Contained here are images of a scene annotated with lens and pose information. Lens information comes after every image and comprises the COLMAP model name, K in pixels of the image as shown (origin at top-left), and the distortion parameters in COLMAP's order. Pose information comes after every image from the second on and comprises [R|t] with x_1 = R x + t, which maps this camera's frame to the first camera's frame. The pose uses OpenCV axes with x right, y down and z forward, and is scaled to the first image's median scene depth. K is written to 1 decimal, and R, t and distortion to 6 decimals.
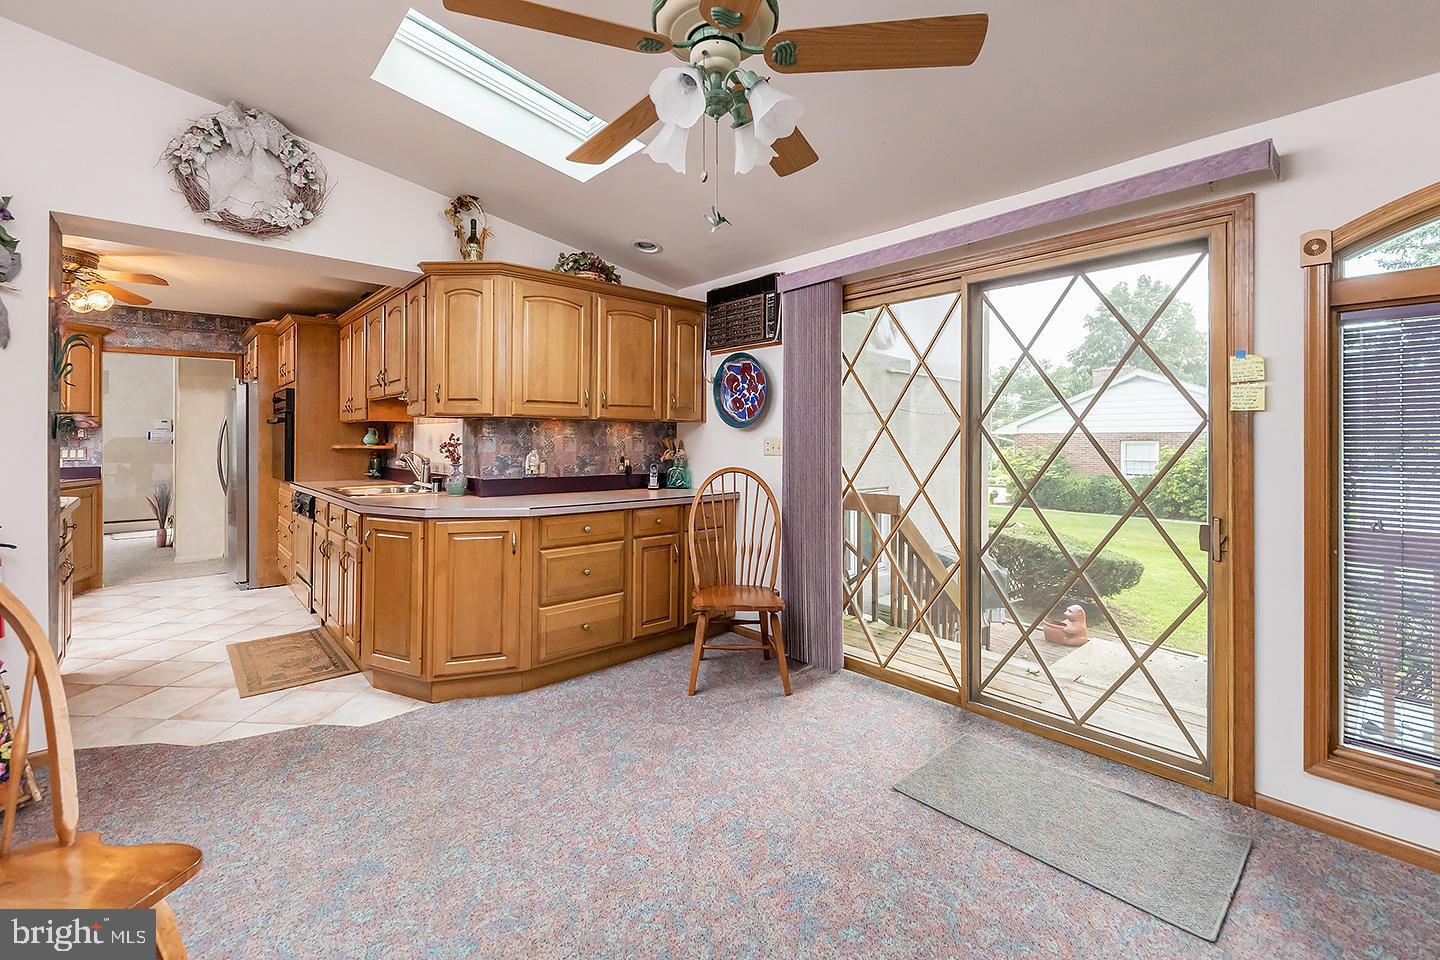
lens RADIAL K [[620.9, 0, 673.7], [0, 620.9, 437.6], [0, 0, 1]] dist [-0.003084, -0.001521]
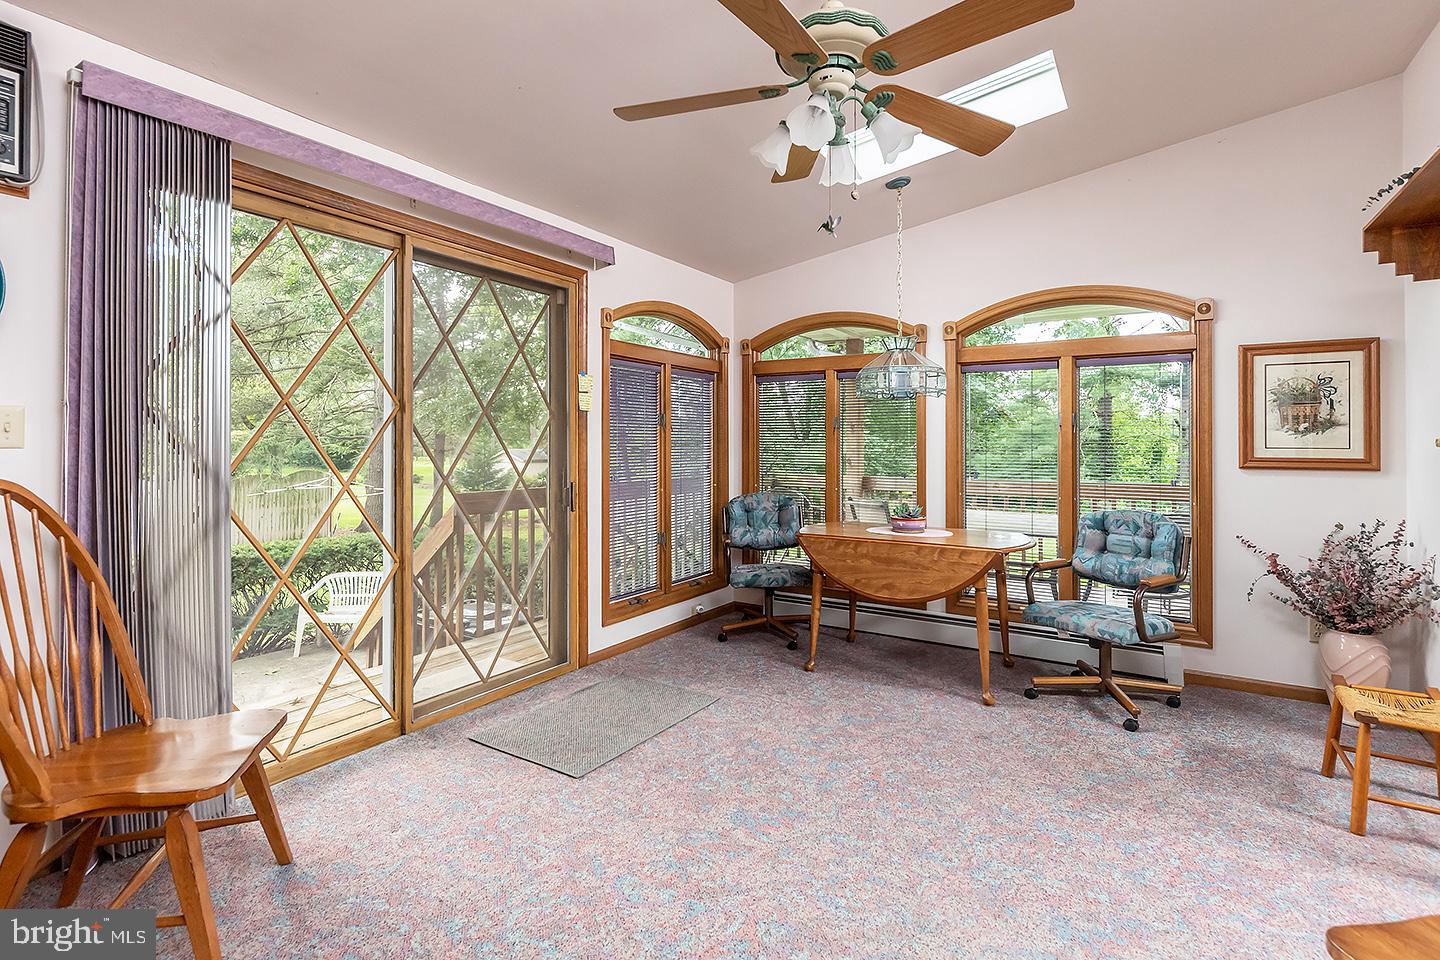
lens RADIAL K [[678.1, 0, 735.5], [0, 678.1, 441.4], [0, 0, 1]] dist [0.002625, 0.000253]
pose [[-0.323778, -0.001711, 0.946132, -0.732825], [-0.008085, 0.999967, -0.000959, 0.029455], [-0.946099, -0.007960, -0.323781, 1.098134]]
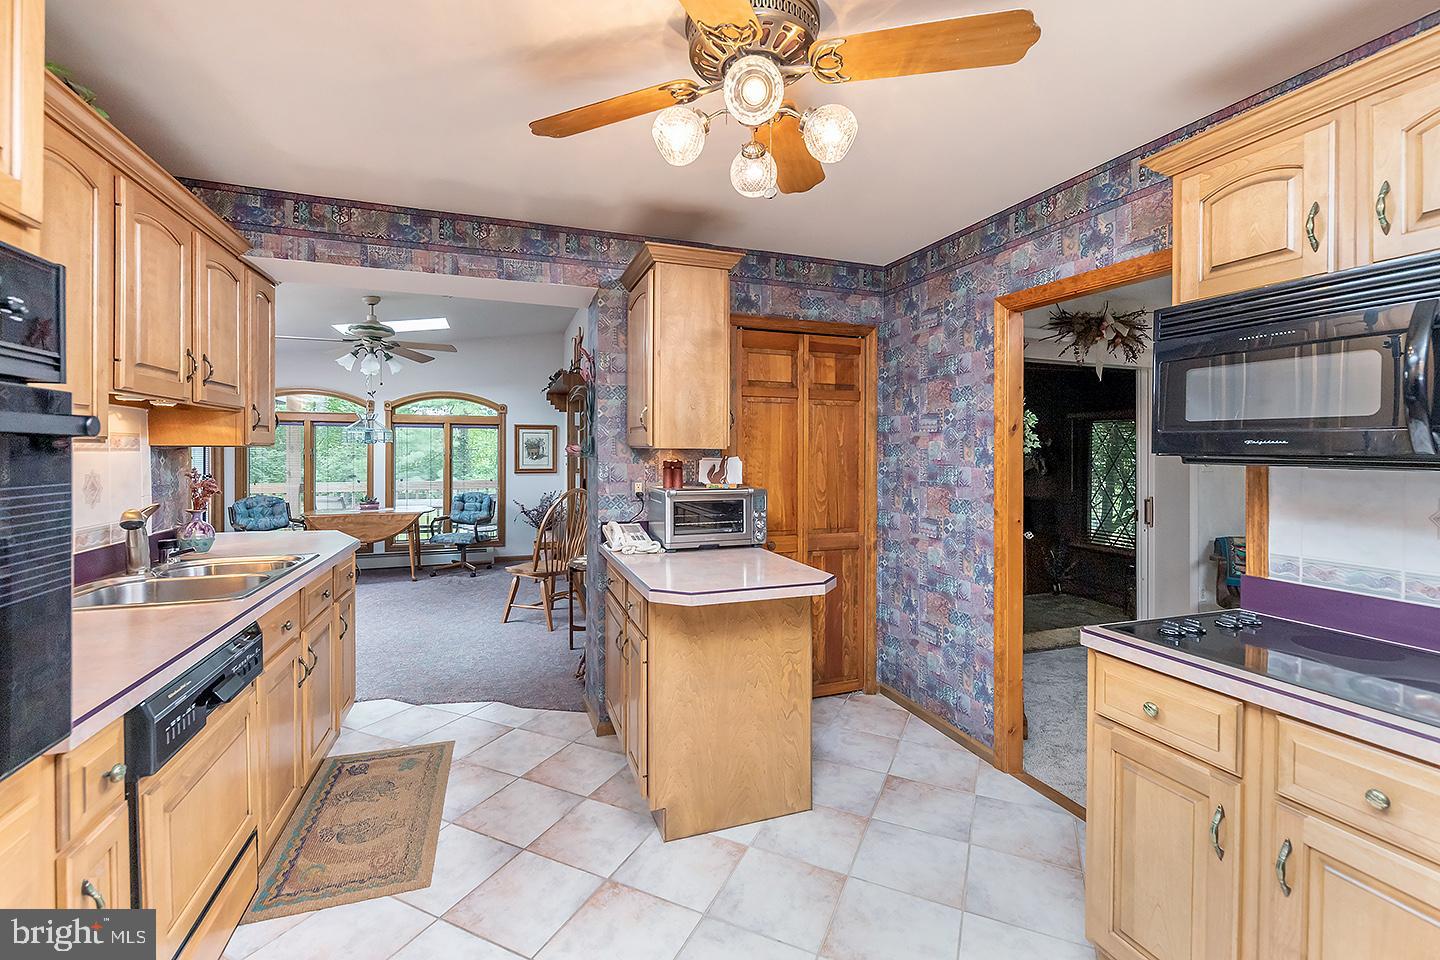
lens RADIAL K [[620.9, 0, 723.1], [0, 620.9, 448.8], [0, 0, 1]] dist [-0.003084, -0.001521]
pose [[-0.939138, -0.008885, 0.343426, -1.846467], [-0.009586, 0.999954, -0.000344, -0.059334], [-0.343407, -0.003615, -0.939180, 2.293133]]
